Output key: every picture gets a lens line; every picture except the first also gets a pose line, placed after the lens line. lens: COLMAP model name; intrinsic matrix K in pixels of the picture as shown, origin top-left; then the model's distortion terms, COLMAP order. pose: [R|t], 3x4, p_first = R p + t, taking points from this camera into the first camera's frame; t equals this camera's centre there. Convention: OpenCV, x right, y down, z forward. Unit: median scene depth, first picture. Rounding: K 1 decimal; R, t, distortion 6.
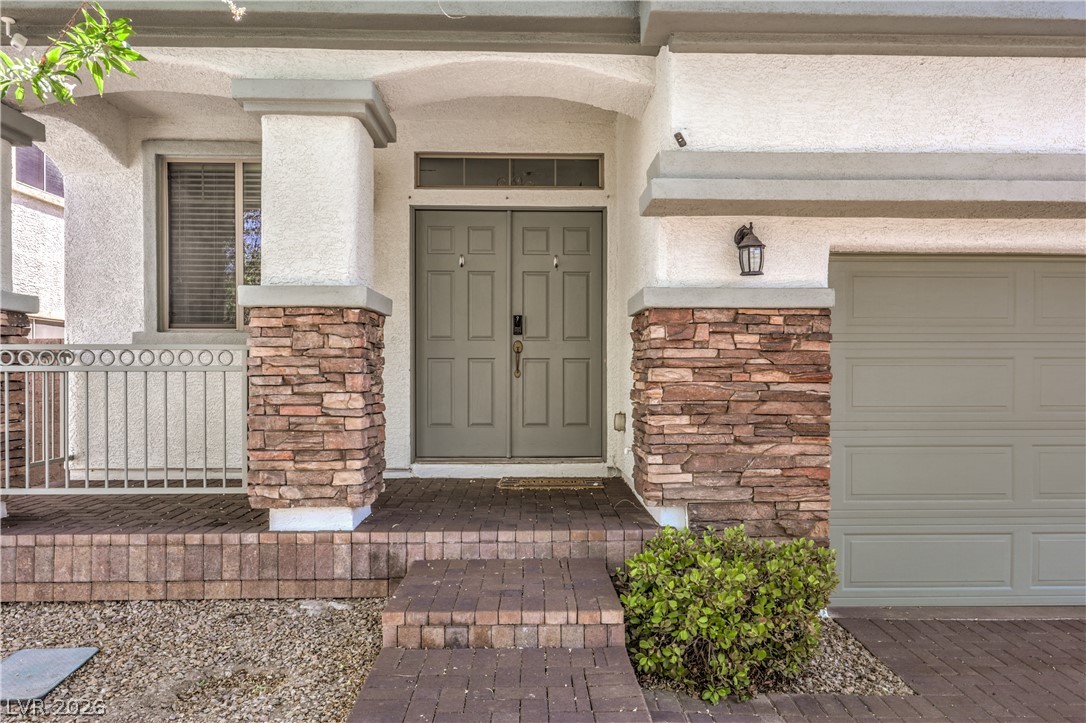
lens RADIAL K [[745.5, 0, 543.0], [0, 745.5, 361.5], [0, 0, 1]] dist [-0.003007, -0.000711]
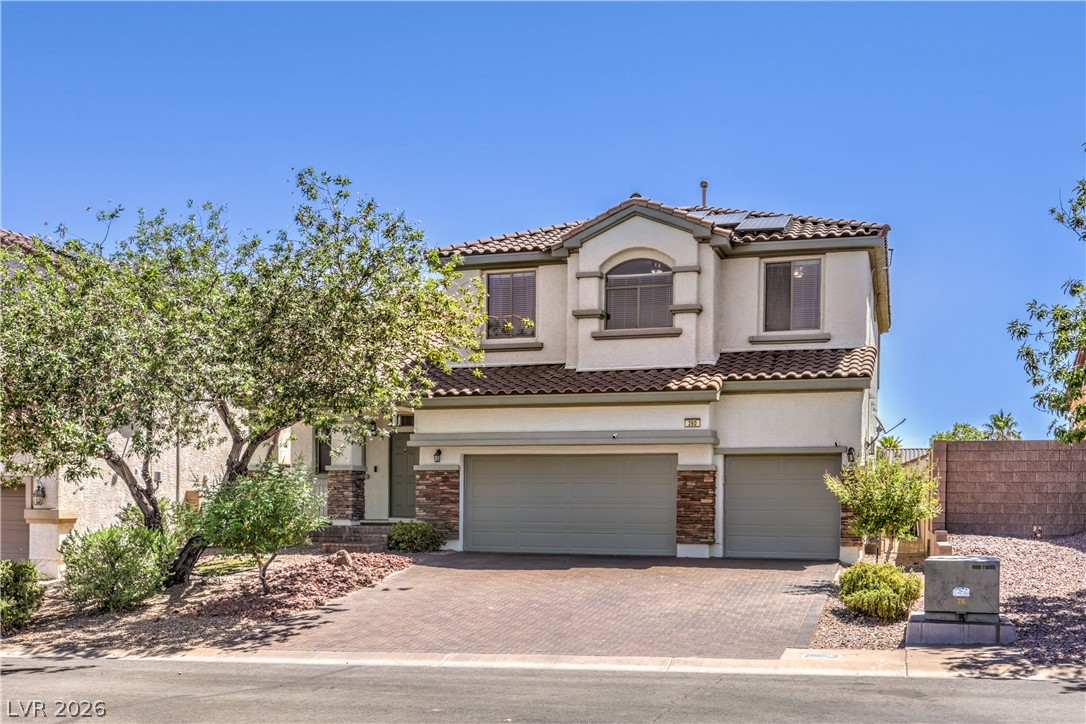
lens RADIAL K [[1097.4, 0, 543.0], [0, 1097.4, 362.0], [0, 0, 1]] dist [0.004073, 0.000899]
pose [[0.940262, -0.036368, -0.338505, 2.792419], [-0.001248, 0.993903, -0.110249, -0.001749], [0.340450, 0.104086, 0.934484, -4.325424]]
